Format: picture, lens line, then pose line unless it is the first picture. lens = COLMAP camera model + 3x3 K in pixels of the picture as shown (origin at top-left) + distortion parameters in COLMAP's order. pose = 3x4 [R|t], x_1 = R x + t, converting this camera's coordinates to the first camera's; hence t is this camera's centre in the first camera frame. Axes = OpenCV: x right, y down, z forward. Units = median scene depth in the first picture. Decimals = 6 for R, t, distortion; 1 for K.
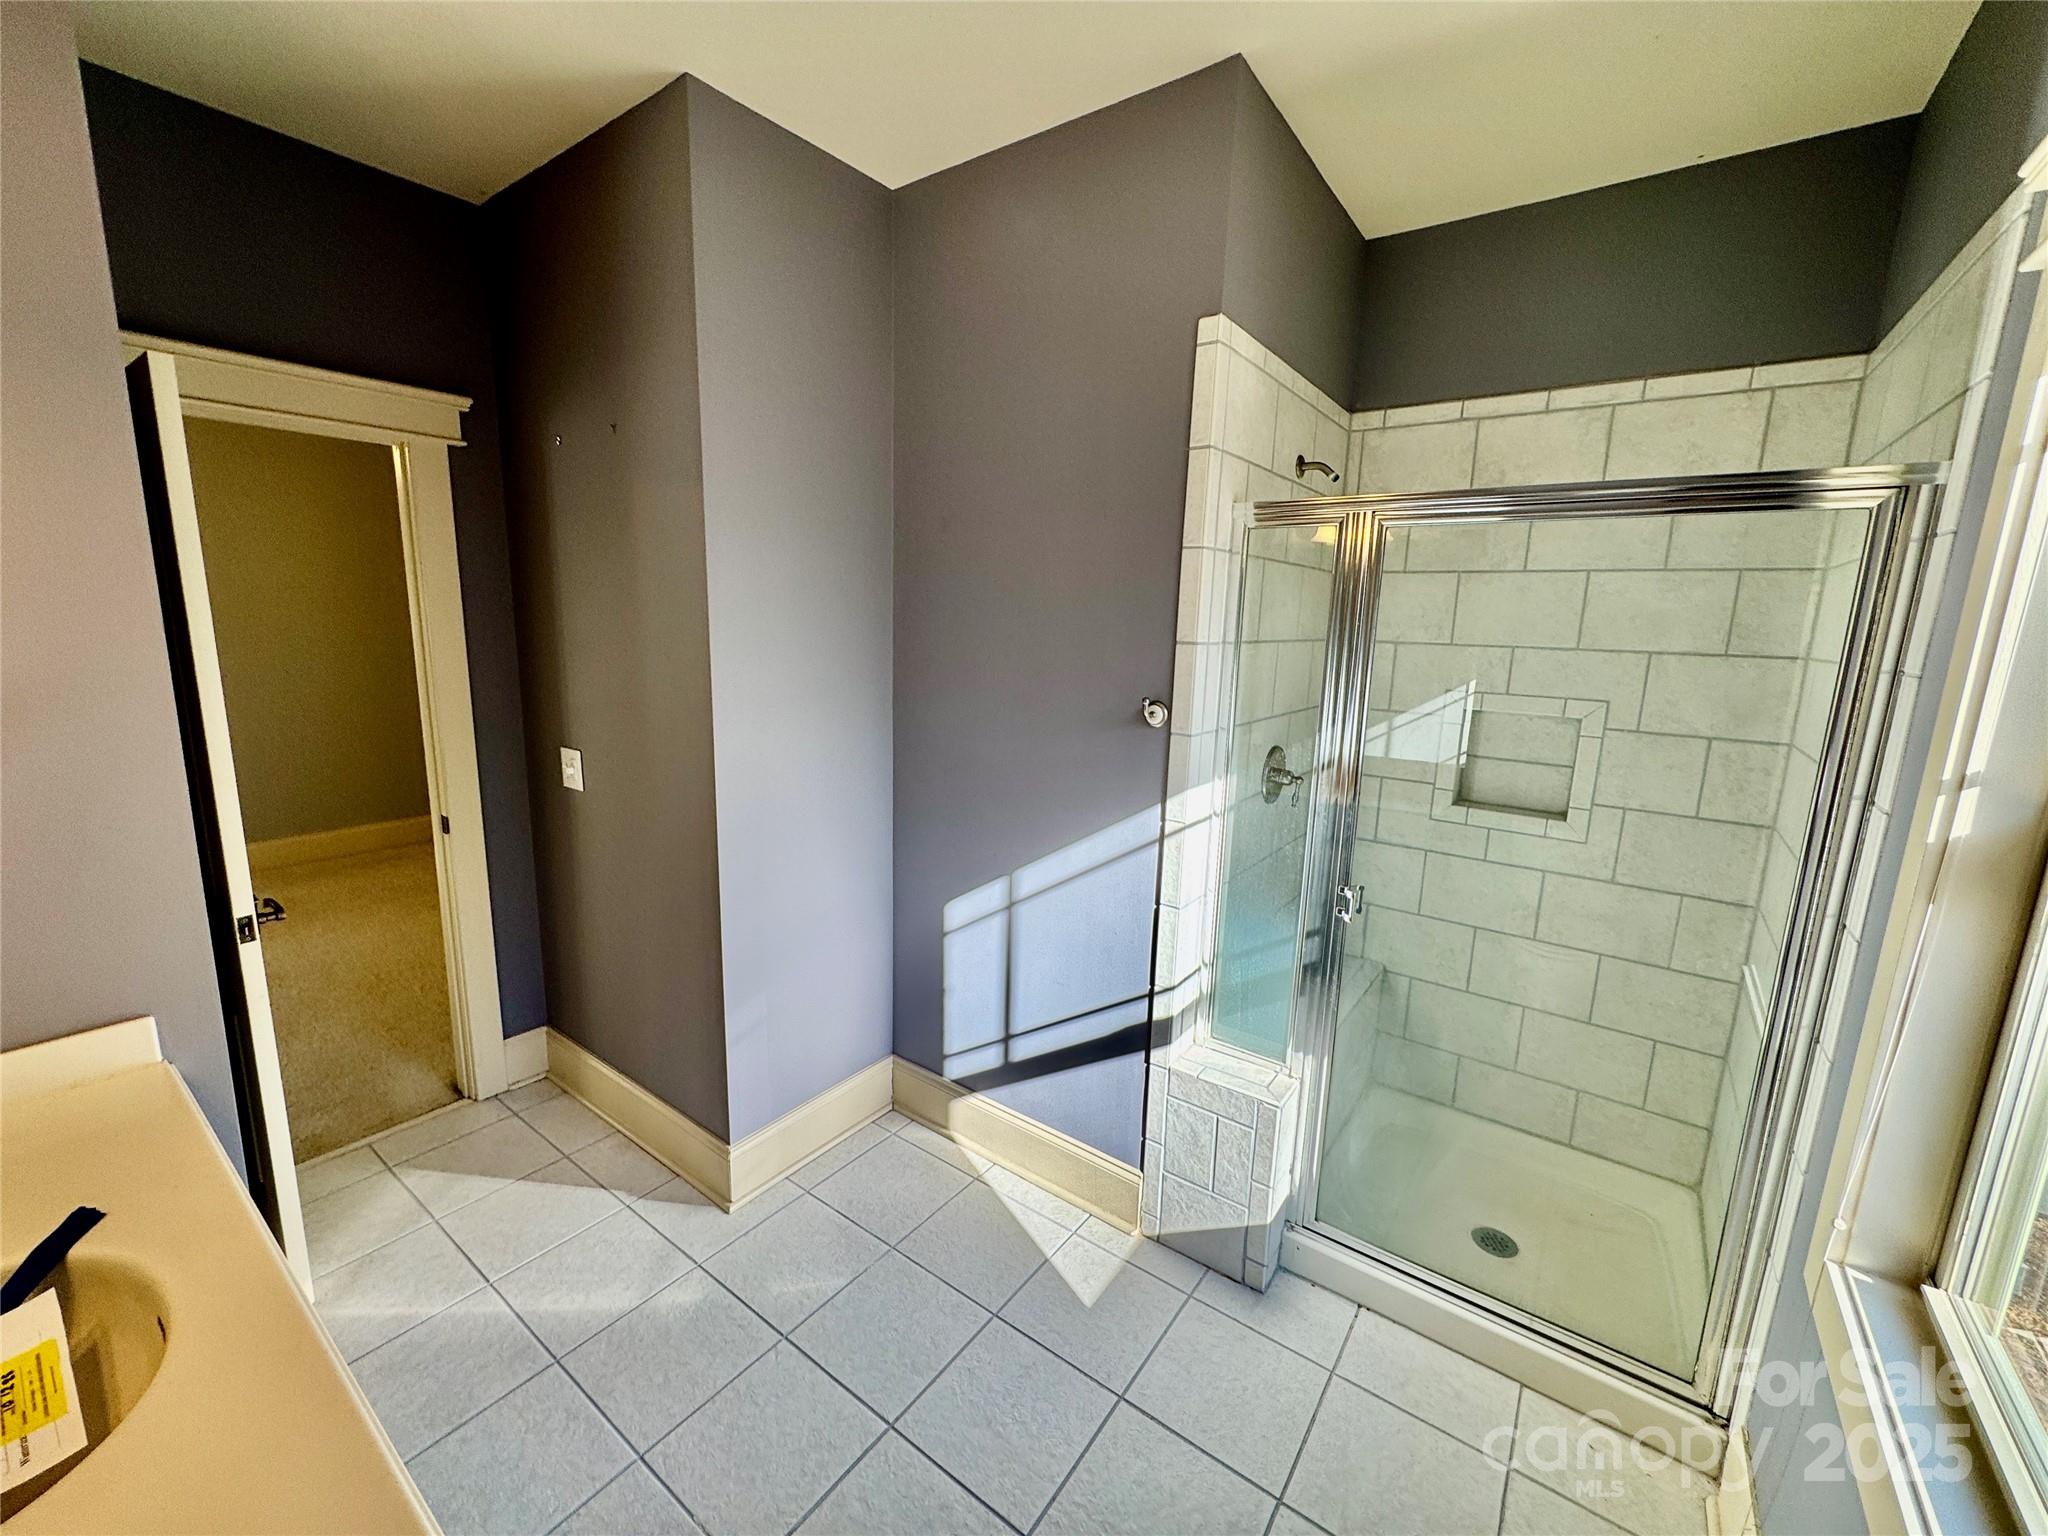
lens RADIAL K [[819.3, 0, 1021.0], [0, 819.3, 769.1], [0, 0, 1]] dist [-0.001038, 0.000000]
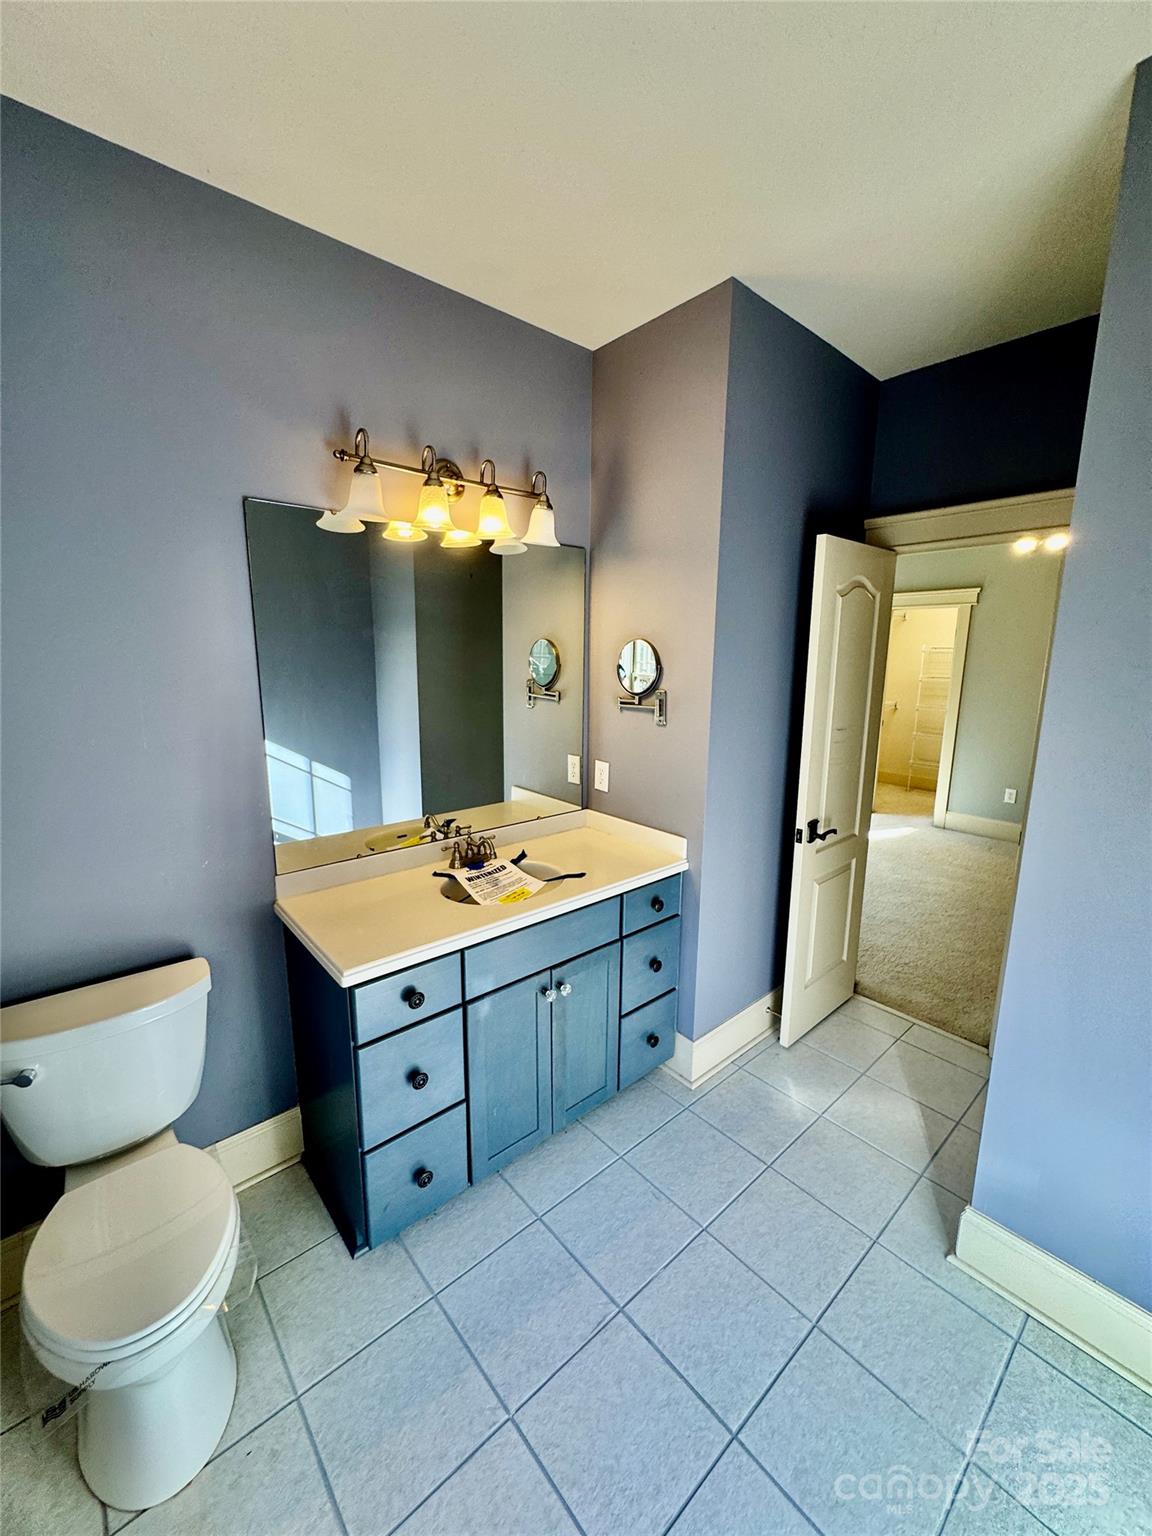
lens RADIAL K [[614.5, 0, 573.8], [0, 614.5, 769.2], [0, 0, 1]] dist [-0.001038, 0.000000]
pose [[-0.217507, 0.156650, -0.963406, 0.526735], [-0.191092, 0.961102, 0.199418, -0.139049], [0.957170, 0.227474, -0.179112, 0.777555]]
